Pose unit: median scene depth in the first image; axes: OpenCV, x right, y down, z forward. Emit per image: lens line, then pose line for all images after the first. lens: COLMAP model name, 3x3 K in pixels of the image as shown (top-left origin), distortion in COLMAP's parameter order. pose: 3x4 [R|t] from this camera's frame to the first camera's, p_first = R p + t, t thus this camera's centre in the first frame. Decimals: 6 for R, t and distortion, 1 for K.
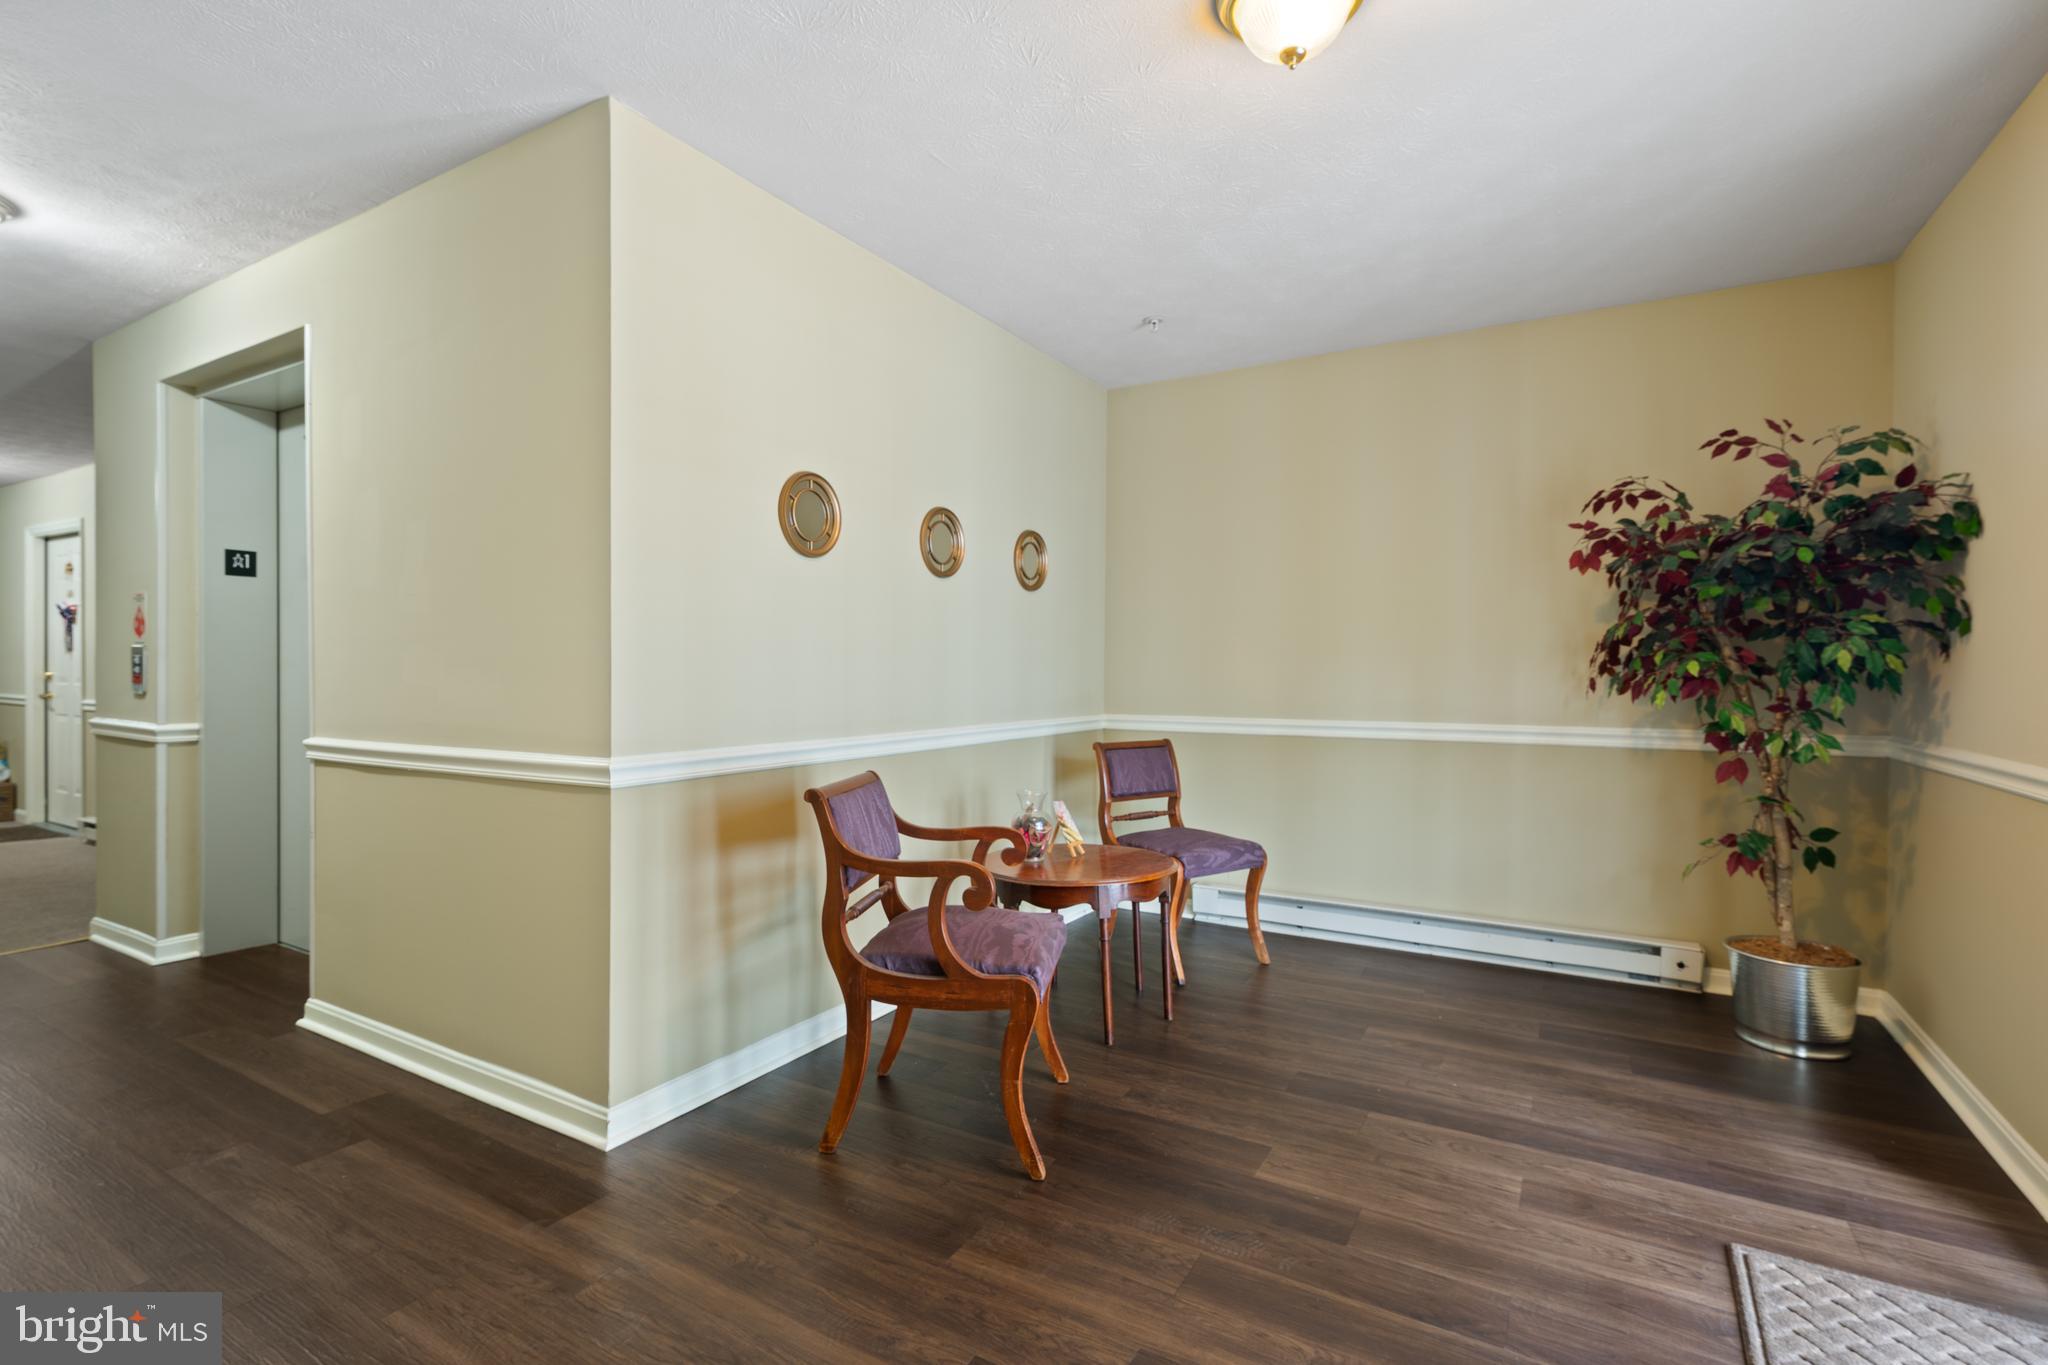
lens RADIAL K [[941.6, 0, 1055.0], [0, 941.6, 656.9], [0, 0, 1]] dist [0.003969, 0.000361]
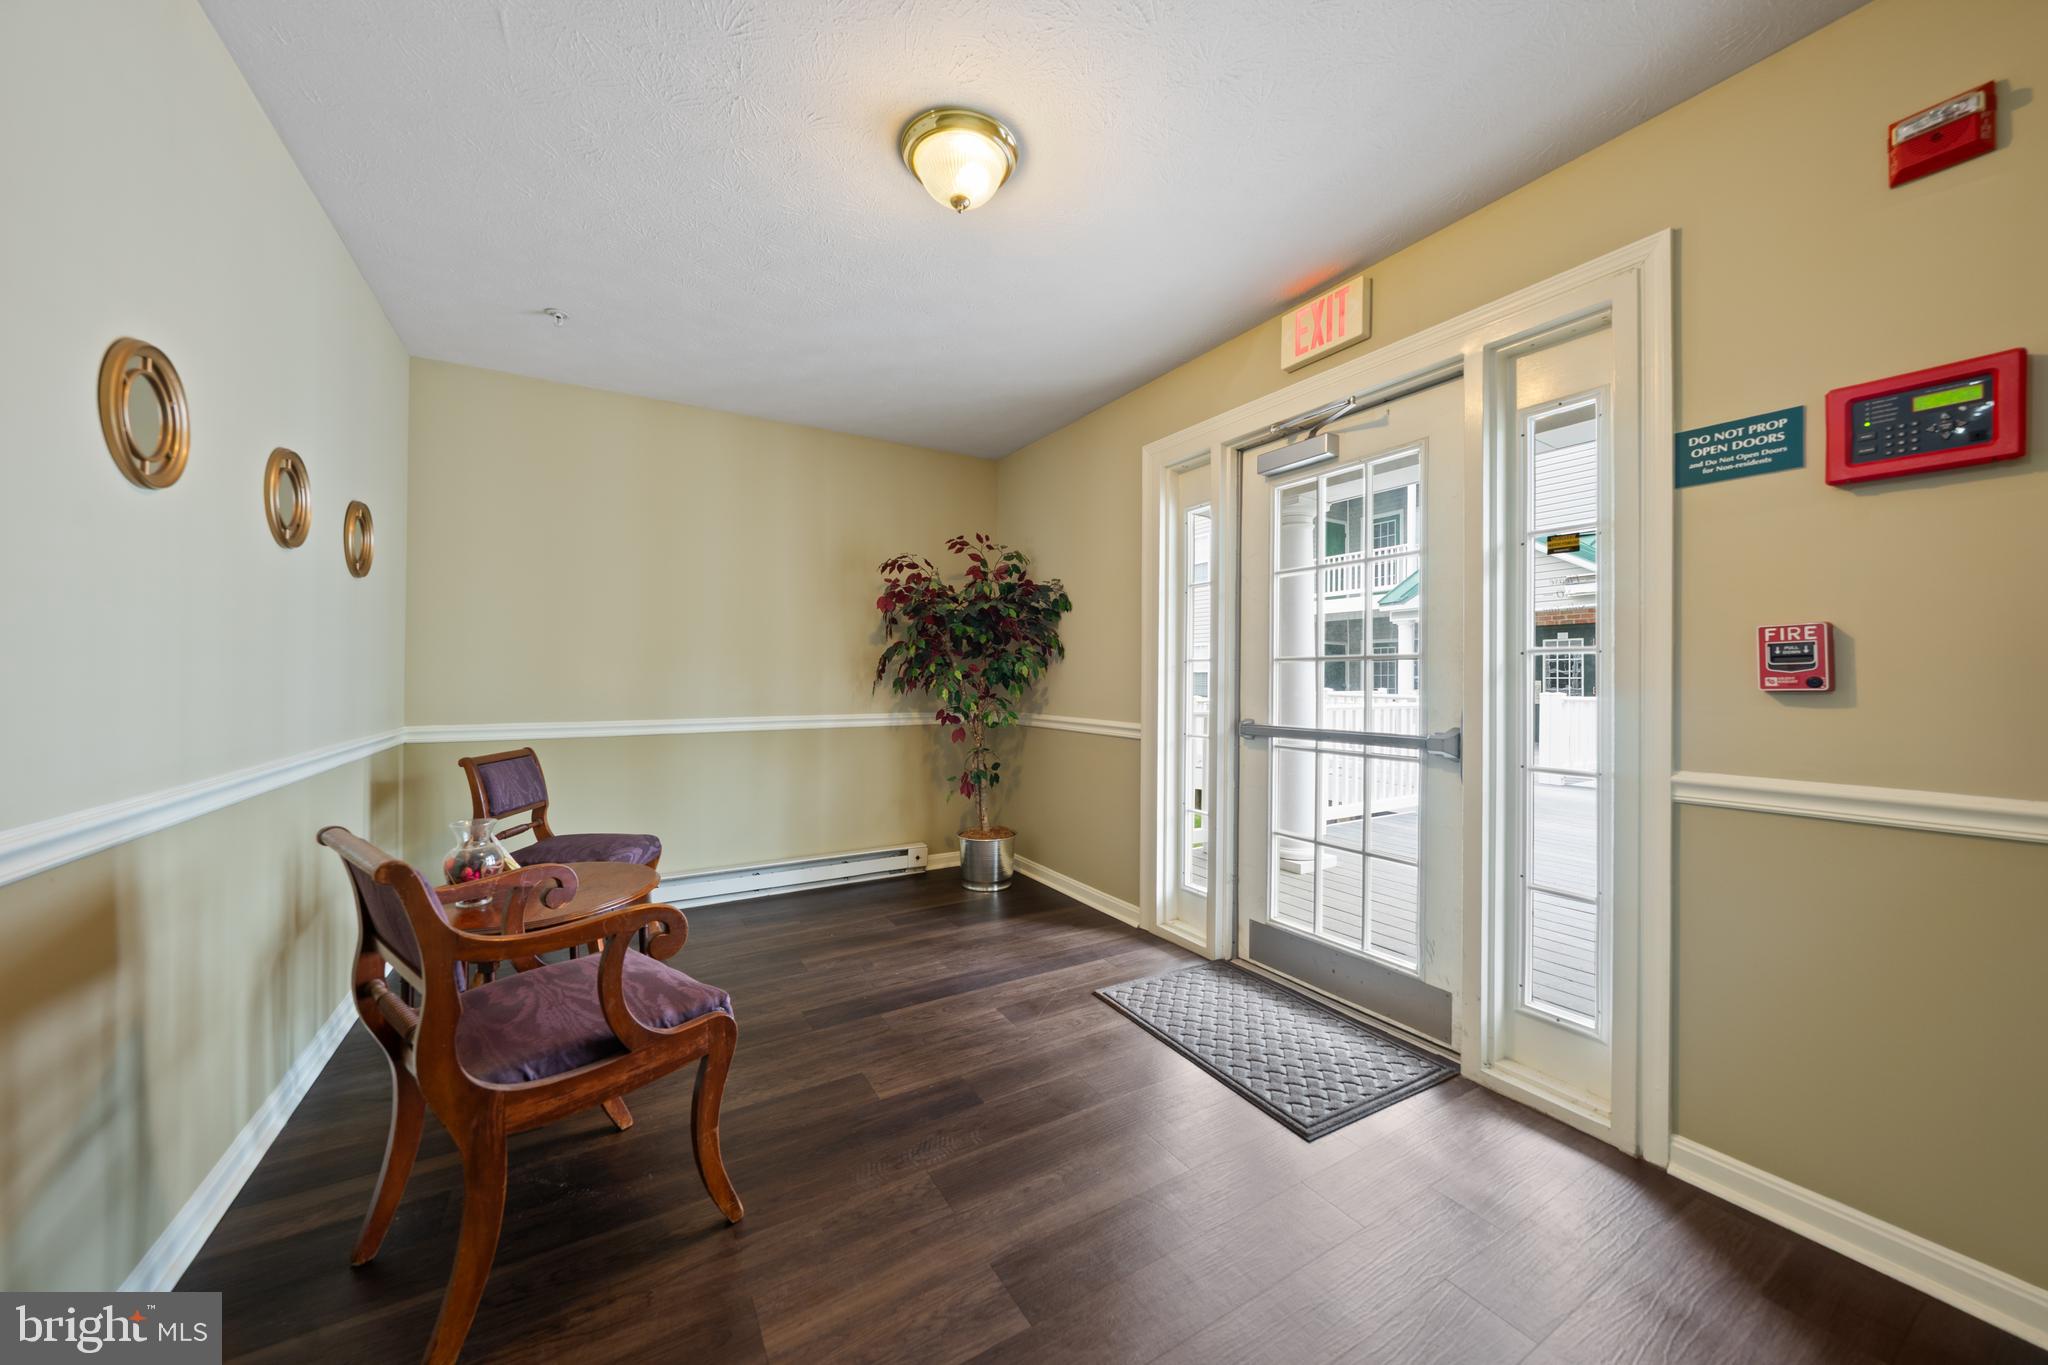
lens RADIAL K [[698.9, 0, 1018.7], [0, 698.9, 665.2], [0, 0, 1]] dist [-0.002646, 0.000153]
pose [[0.502458, 0.012650, 0.864509, -0.354756], [-0.013923, 0.999882, -0.006539, 0.000778], [-0.864490, -0.008750, 0.502575, 0.300390]]
